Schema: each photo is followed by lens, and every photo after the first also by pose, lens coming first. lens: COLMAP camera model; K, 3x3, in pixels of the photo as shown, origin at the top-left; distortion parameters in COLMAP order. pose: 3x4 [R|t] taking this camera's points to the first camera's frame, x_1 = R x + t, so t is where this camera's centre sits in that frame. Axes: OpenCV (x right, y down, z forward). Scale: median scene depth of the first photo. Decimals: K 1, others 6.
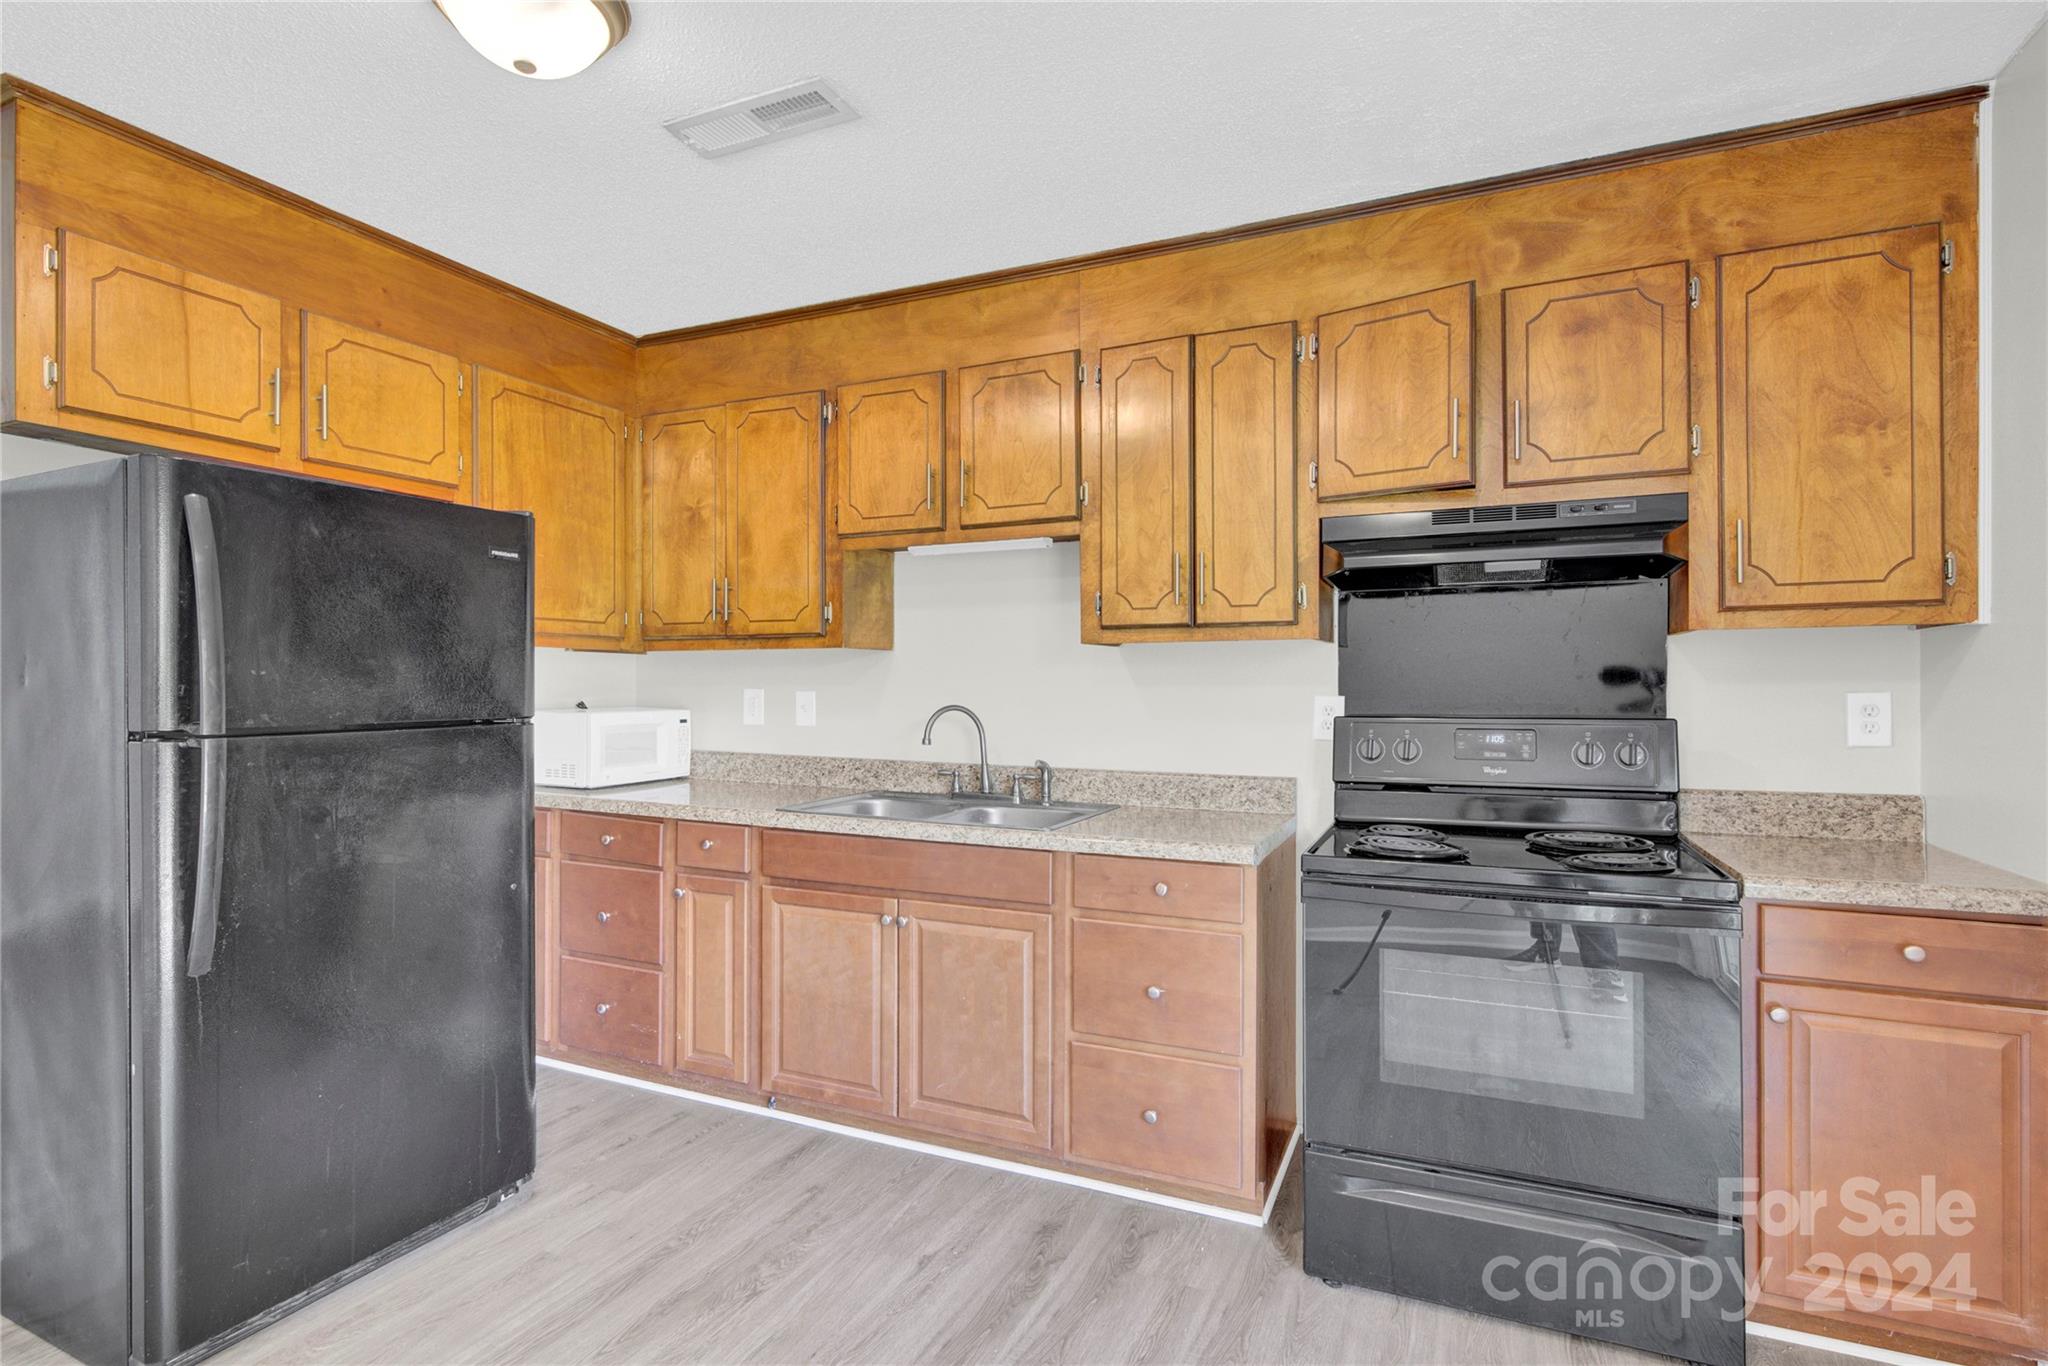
lens RADIAL K [[1005.3, 0, 1019.0], [0, 1005.3, 687.1], [0, 0, 1]] dist [-0.000985, 0.000637]
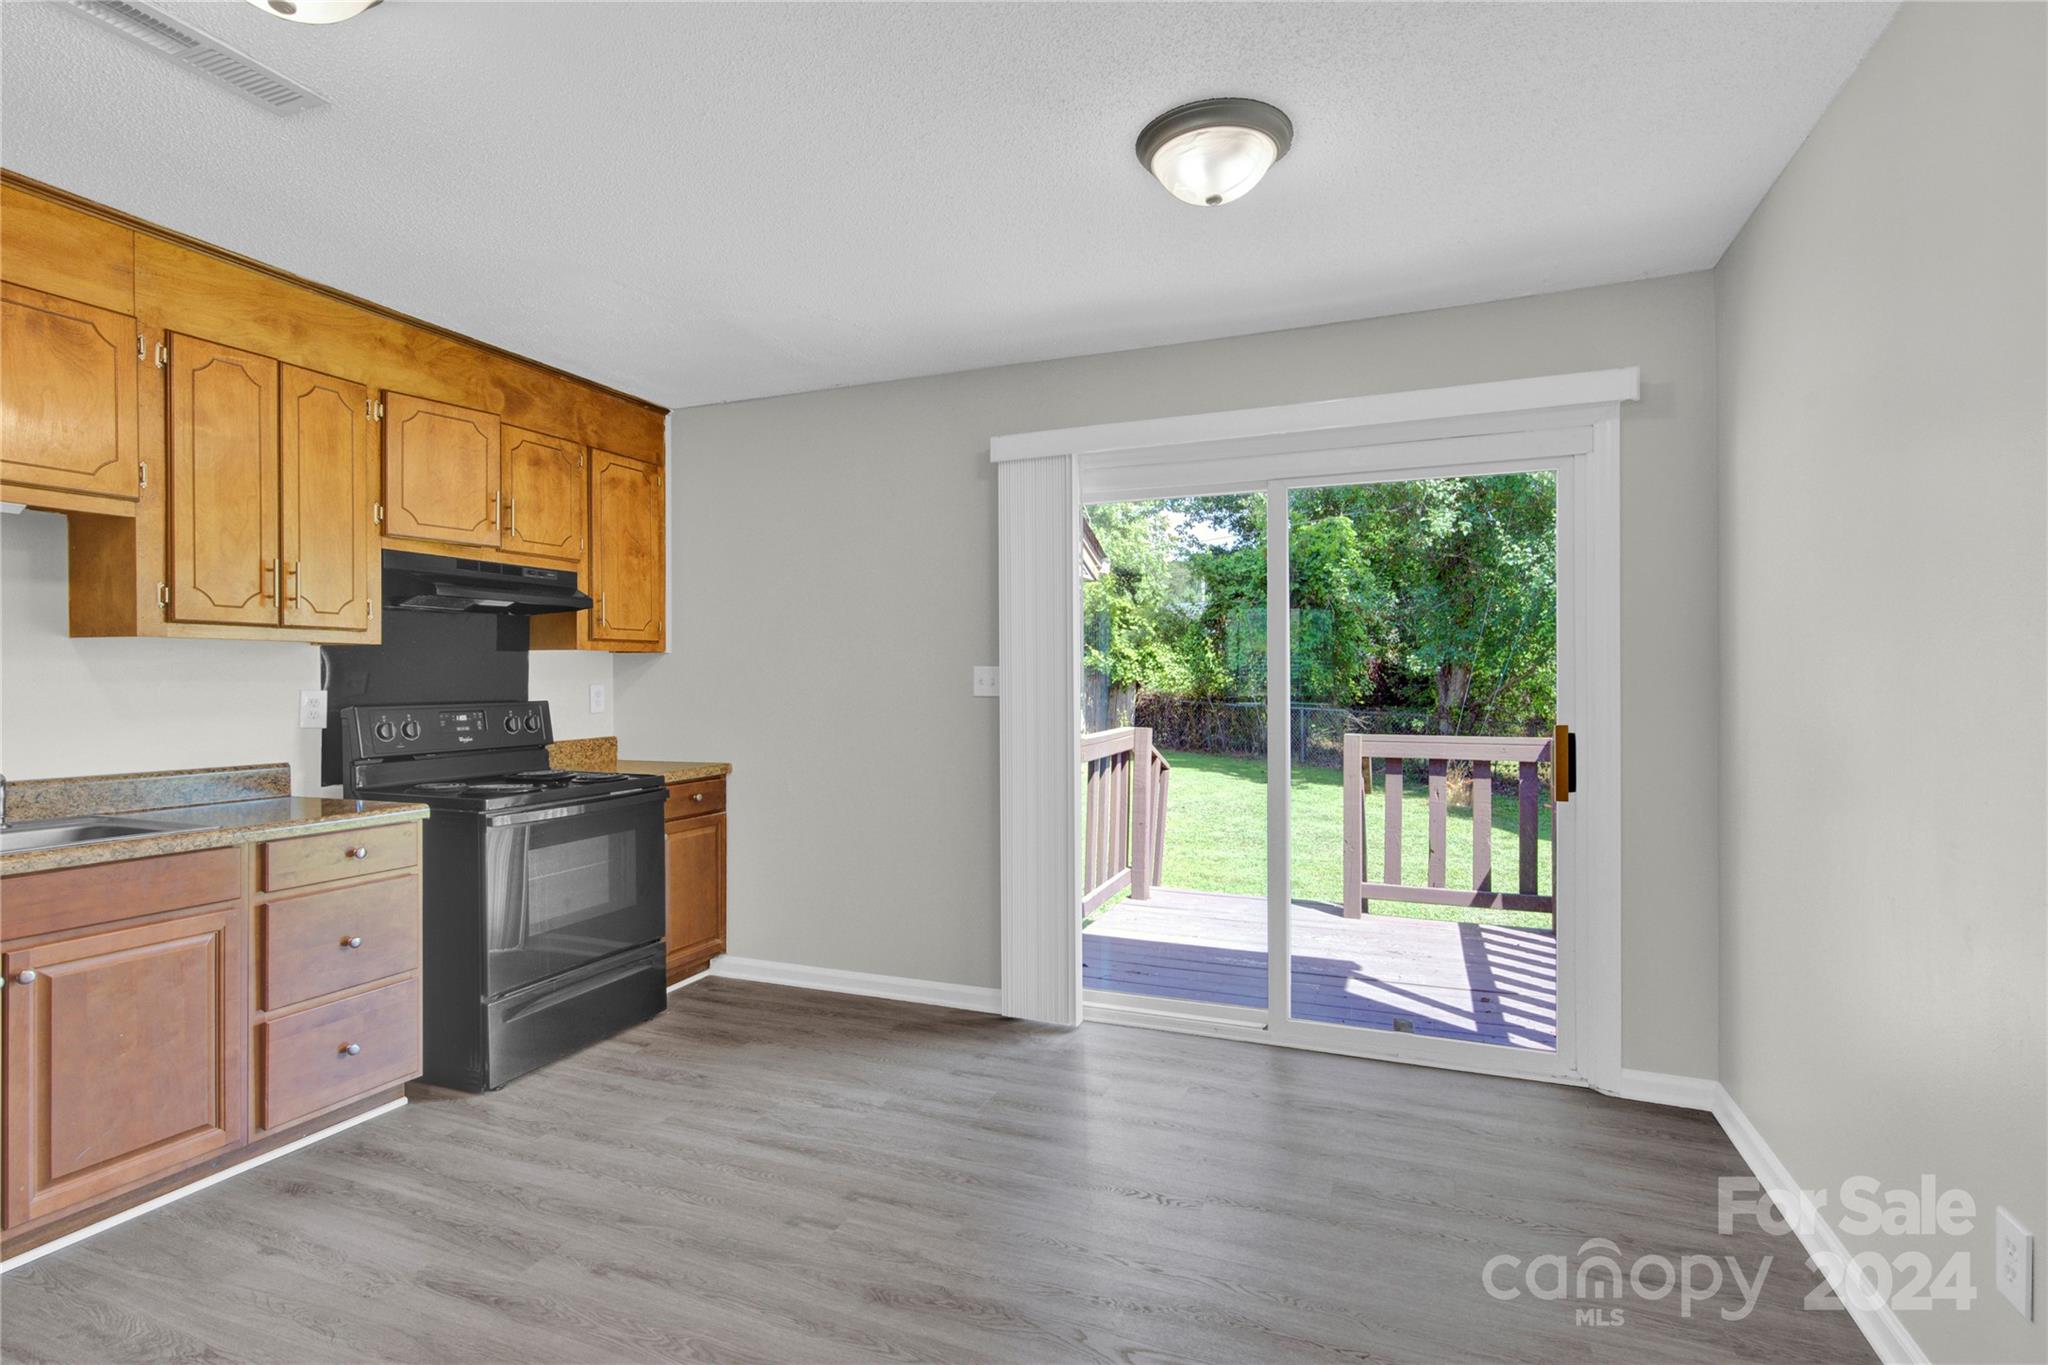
lens RADIAL K [[992.1, 0, 1016.6], [0, 992.1, 683.3], [0, 0, 1]] dist [0.002058, 0.000903]
pose [[-0.039444, -0.002723, 0.999218, -0.892972], [0.002014, 0.999994, 0.002805, -0.000605], [-0.999220, 0.002123, -0.039438, 0.230302]]
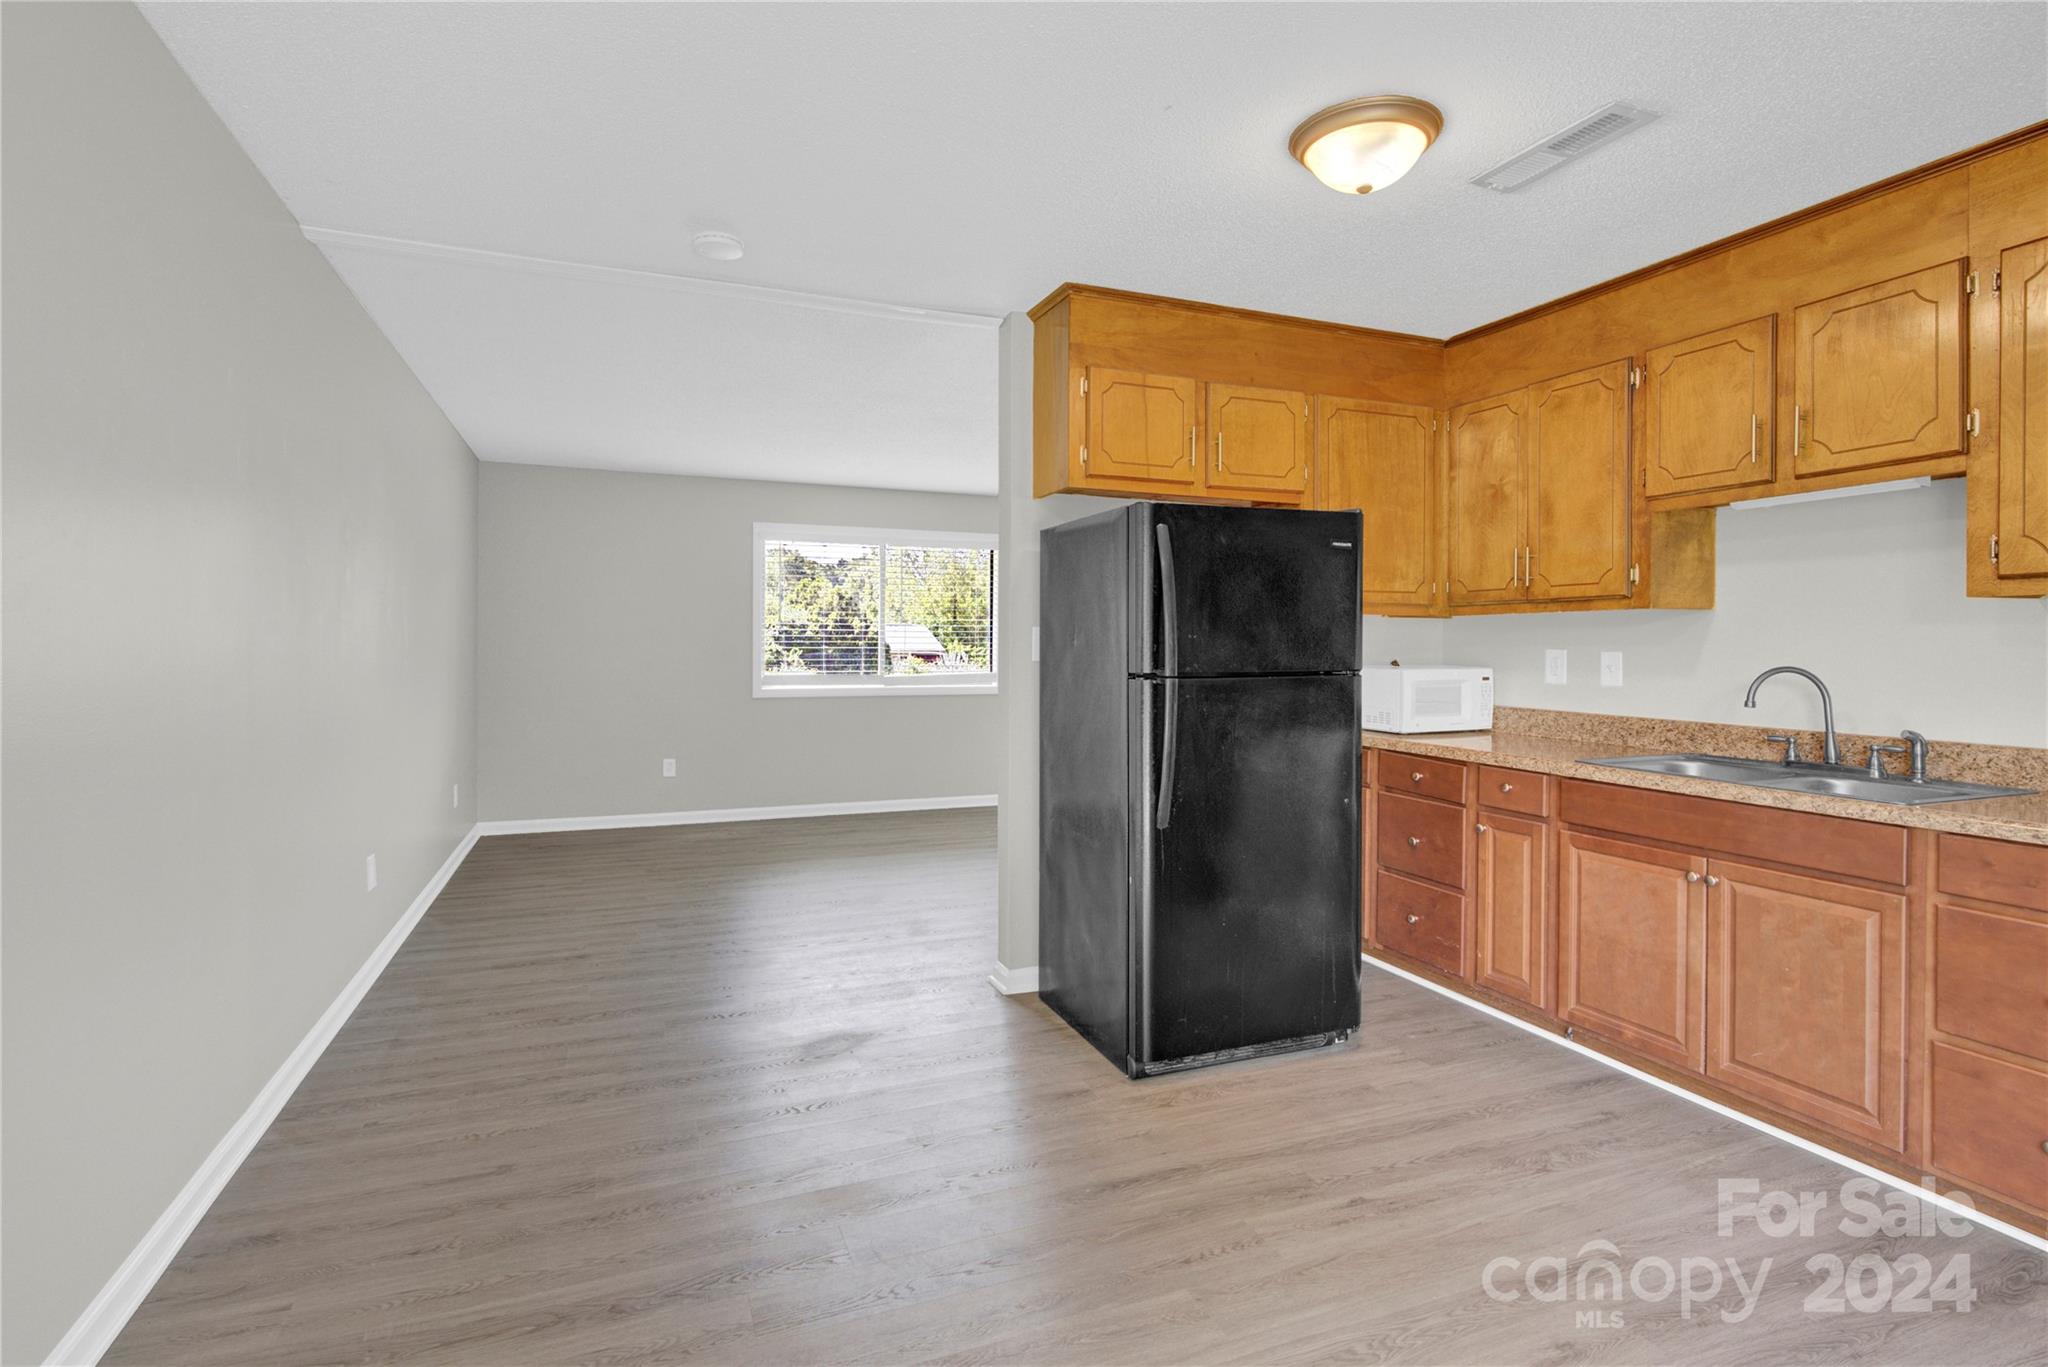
lens RADIAL K [[994.4, 0, 1020.5], [0, 994.4, 658.3], [0, 0, 1]] dist [-0.001075, 0.001468]
pose [[0.722989, 0.008026, -0.690813, 0.065443], [-0.002365, 0.999955, 0.009143, 0.003669], [0.690856, -0.004976, 0.722975, -0.183490]]
